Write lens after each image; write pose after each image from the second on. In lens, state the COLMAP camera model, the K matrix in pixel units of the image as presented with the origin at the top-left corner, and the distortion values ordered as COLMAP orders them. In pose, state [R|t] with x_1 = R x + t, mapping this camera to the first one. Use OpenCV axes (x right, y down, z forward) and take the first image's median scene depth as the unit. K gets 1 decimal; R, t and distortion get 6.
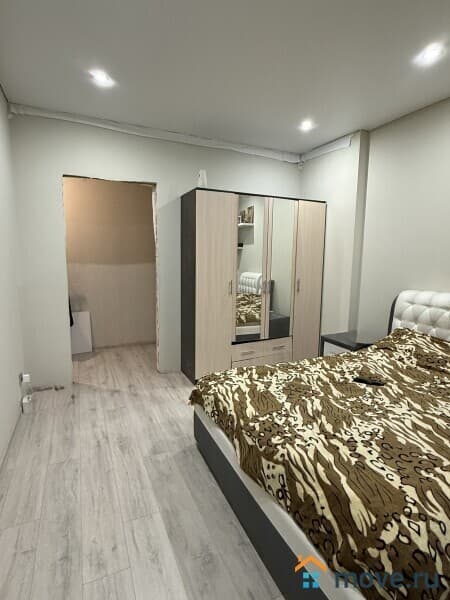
lens RADIAL K [[324.0, 0, 227.0], [0, 324.0, 289.8], [0, 0, 1]] dist [0.000091, -0.001484]
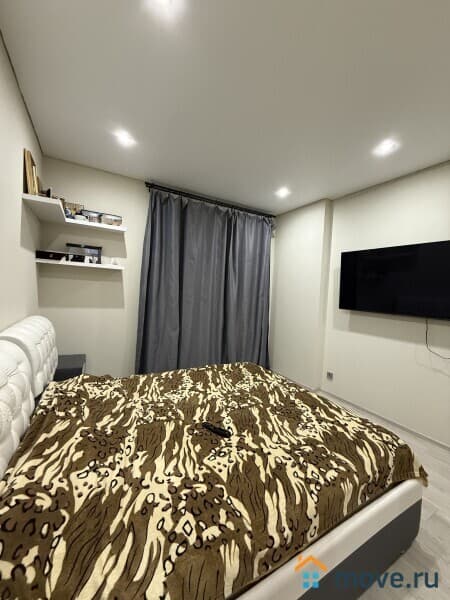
lens RADIAL K [[240.5, 0, 225.6], [0, 240.5, 289.6], [0, 0, 1]] dist [0.001277, 0.000075]
pose [[-0.993603, -0.058247, -0.096750, 0.547181], [-0.067219, 0.993467, 0.092226, -0.172771], [0.090746, 0.098140, -0.991027, 1.781110]]
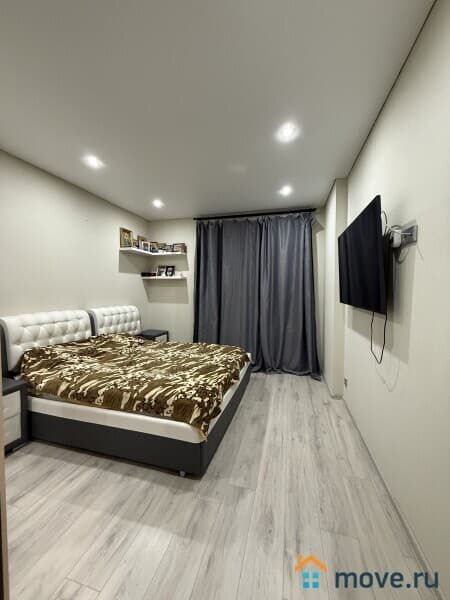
lens RADIAL K [[240.5, 0, 225.6], [0, 240.5, 289.6], [0, 0, 1]] dist [0.001277, 0.000075]
pose [[-0.767228, -0.010311, 0.641291, -0.732419], [0.051580, 0.995640, 0.077717, -0.167493], [-0.639297, 0.092704, -0.763352, 1.749308]]
